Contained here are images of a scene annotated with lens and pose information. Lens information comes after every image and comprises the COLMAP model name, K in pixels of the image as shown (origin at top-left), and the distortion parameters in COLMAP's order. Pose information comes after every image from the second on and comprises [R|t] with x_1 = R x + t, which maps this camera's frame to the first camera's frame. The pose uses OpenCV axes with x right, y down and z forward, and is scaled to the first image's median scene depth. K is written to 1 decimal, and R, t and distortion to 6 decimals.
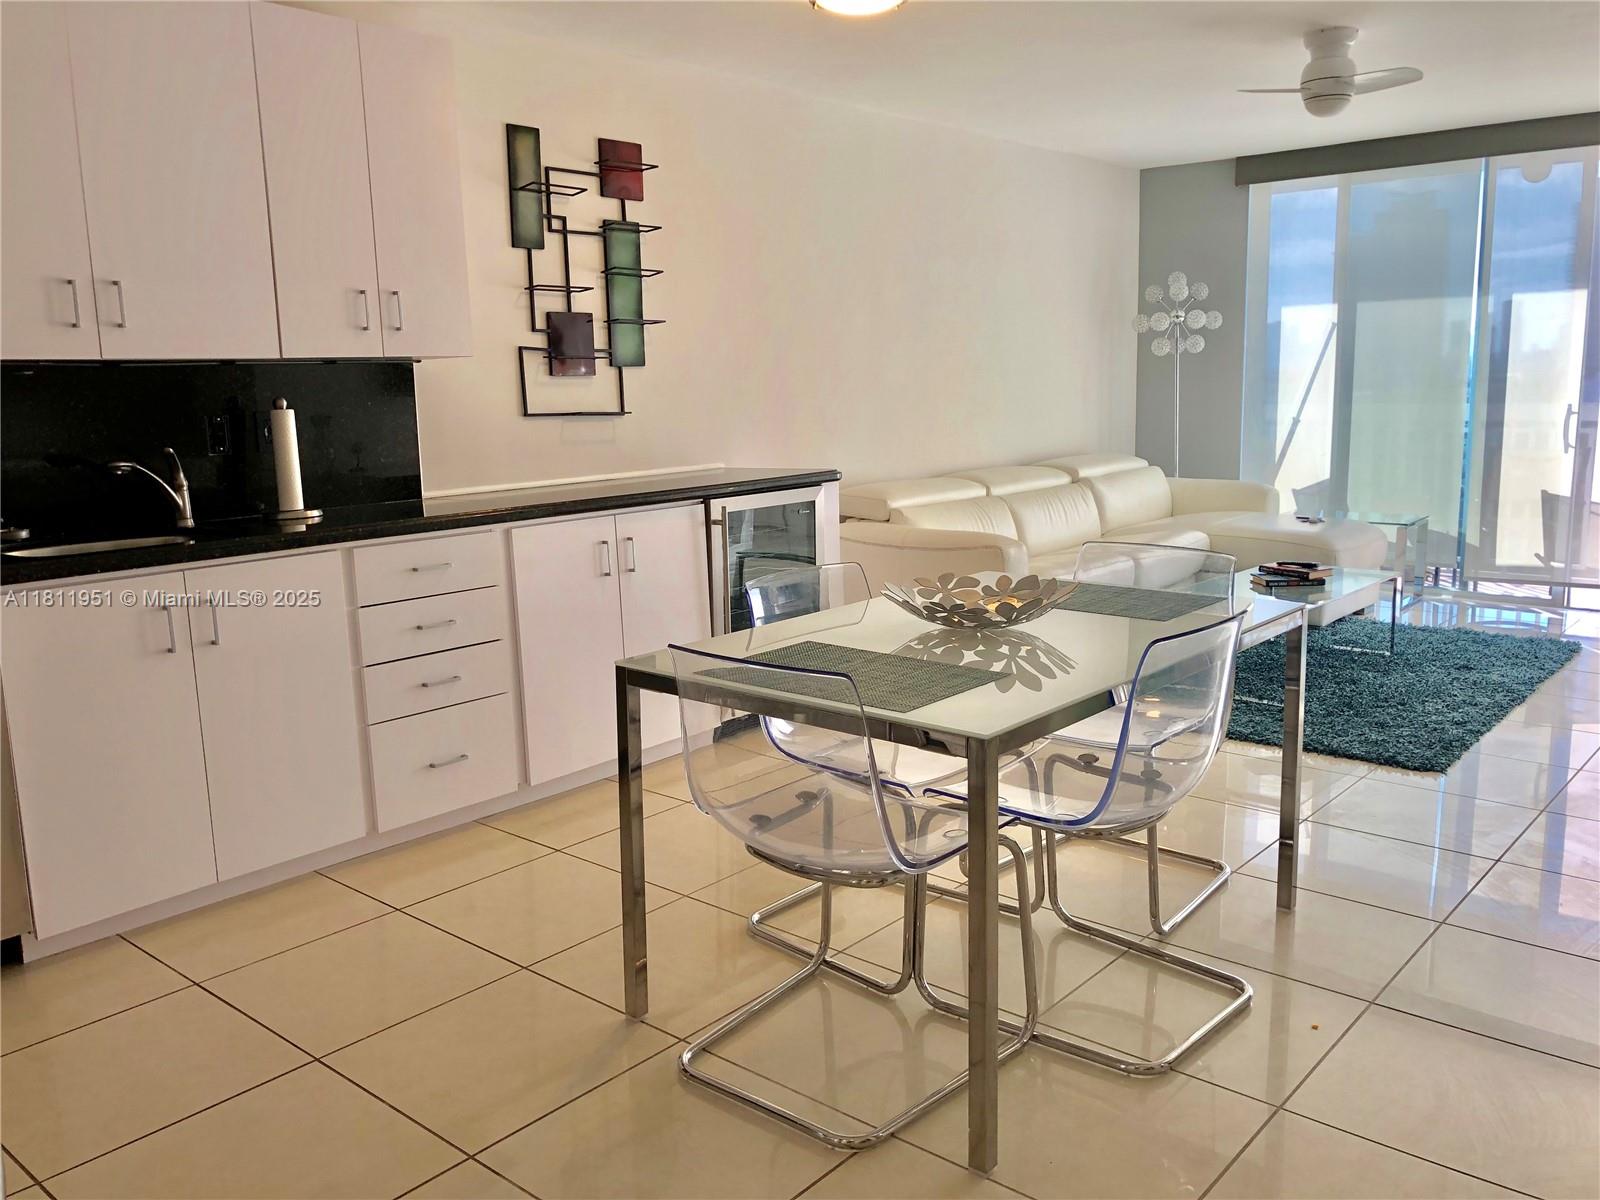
lens RADIAL K [[1304.0, 0, 796.9], [0, 1304.0, 597.4], [0, 0, 1]] dist [0.015118, -0.035928]
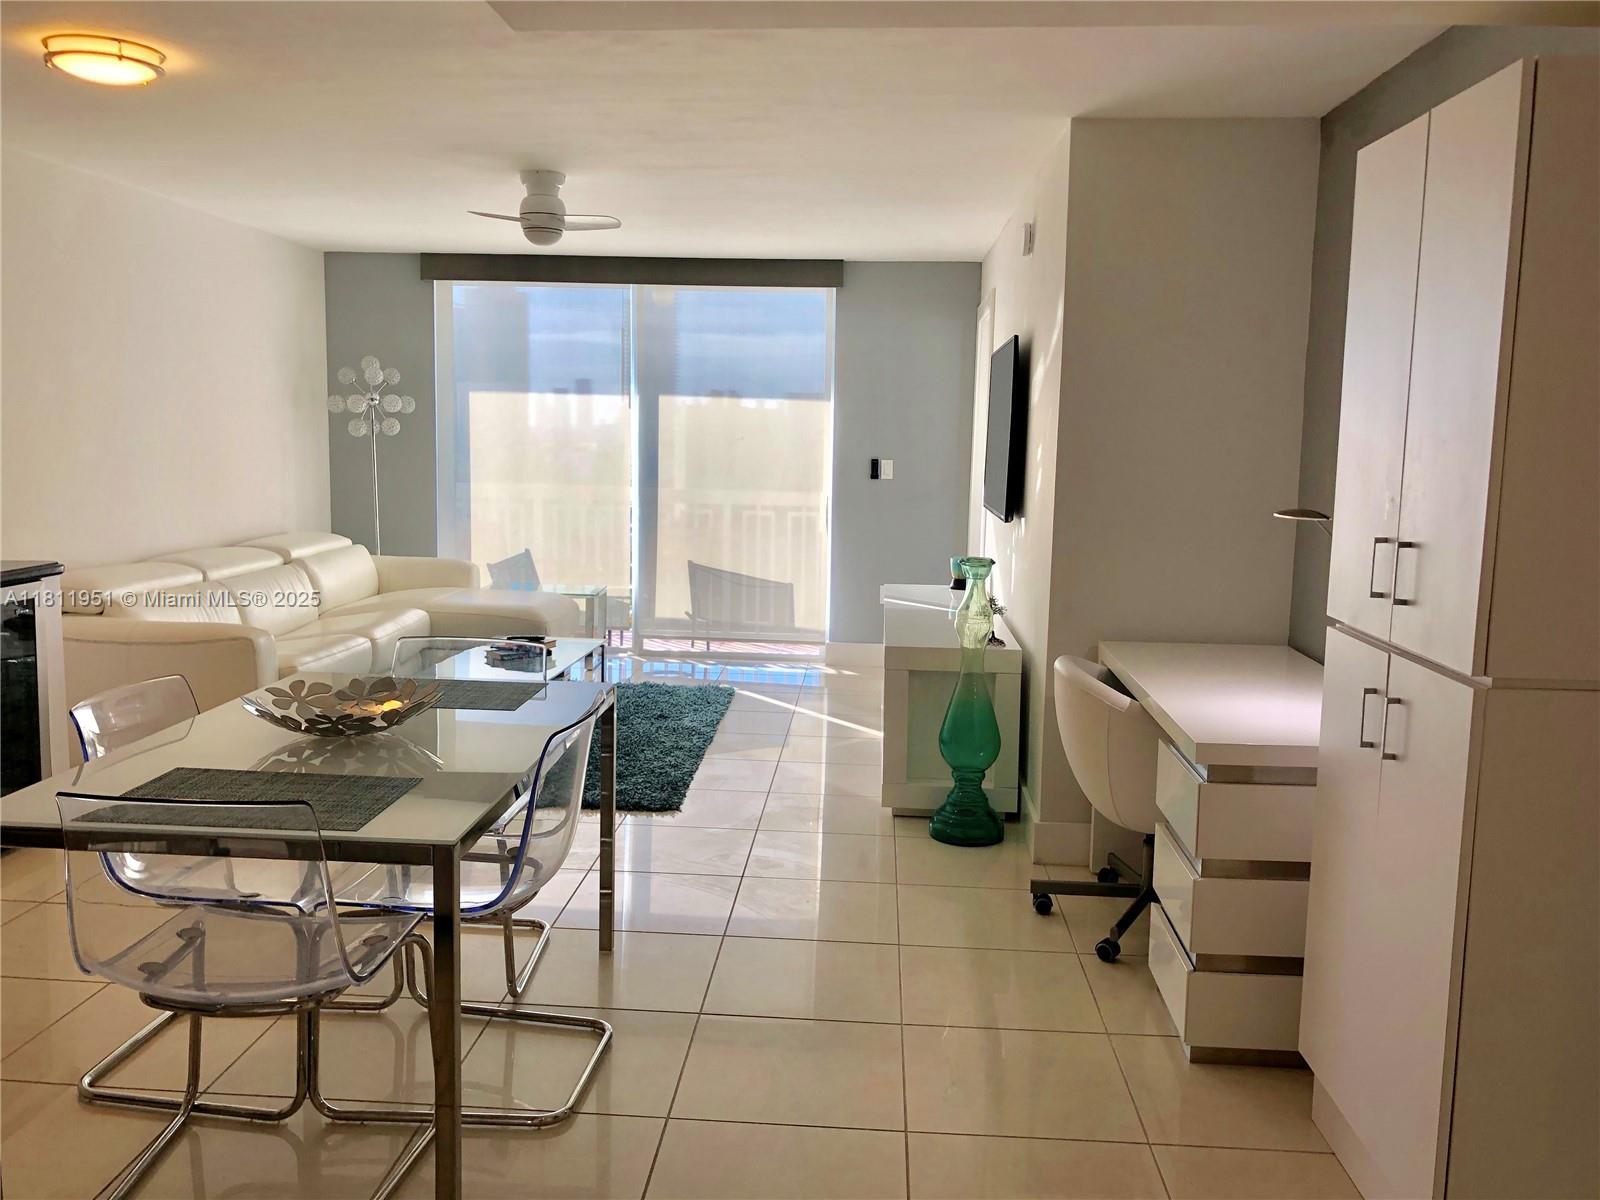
lens RADIAL K [[1304.0, 0, 801.7], [0, 1304.0, 597.0], [0, 0, 1]] dist [0.015118, -0.035928]
pose [[0.784484, -0.036489, 0.619074, -0.133839], [0.063085, 0.997784, -0.021129, -0.025220], [-0.616932, 0.055630, 0.785048, -0.014702]]
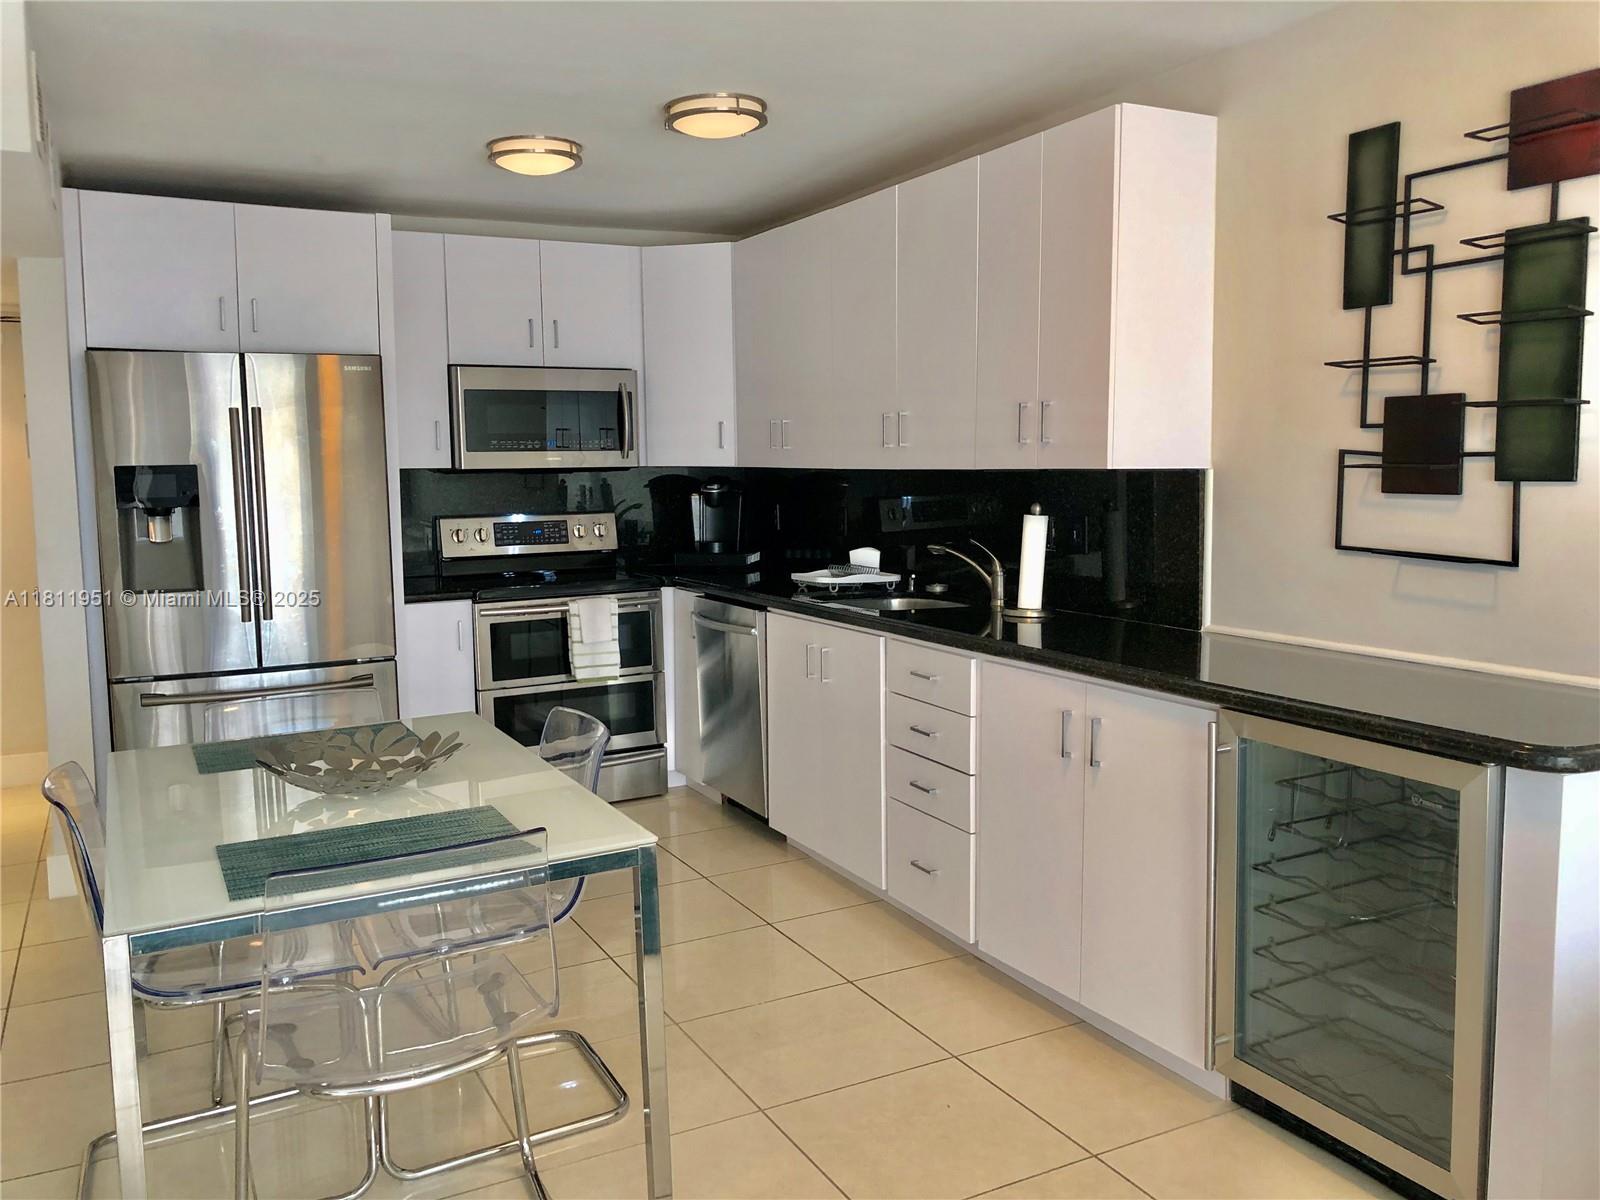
lens RADIAL K [[1304.0, 0, 802.8], [0, 1304.0, 597.2], [0, 0, 1]] dist [0.015118, -0.035928]
pose [[-0.366148, 0.131225, -0.921258, 0.543166], [-0.130863, 0.972908, 0.190592, -0.209495], [0.921309, 0.190344, -0.339055, 0.980242]]
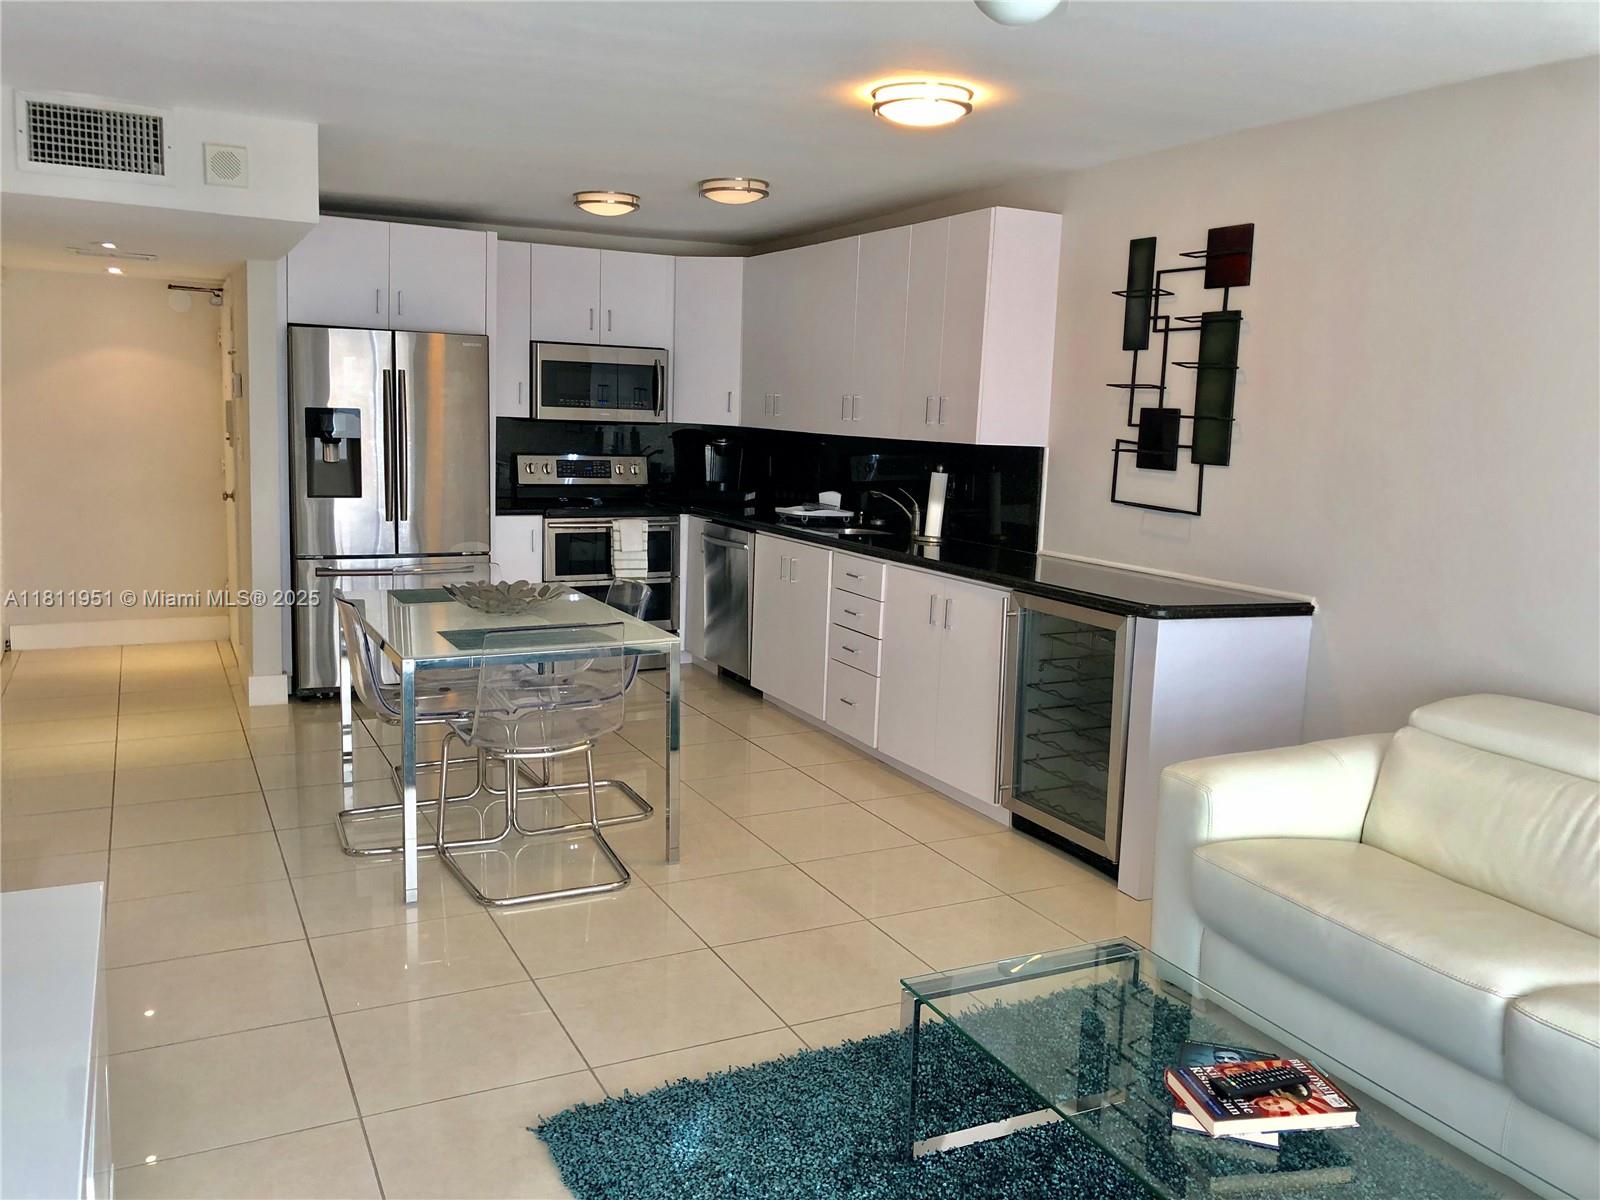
lens RADIAL K [[1304.0, 0, 806.0], [0, 1304.0, 614.2], [0, 0, 1]] dist [0.015118, -0.035928]
pose [[-0.374758, 0.159350, -0.913326, 0.913341], [-0.176701, 0.954785, 0.239087, -0.266535], [0.910128, 0.250985, -0.329656, 1.153801]]
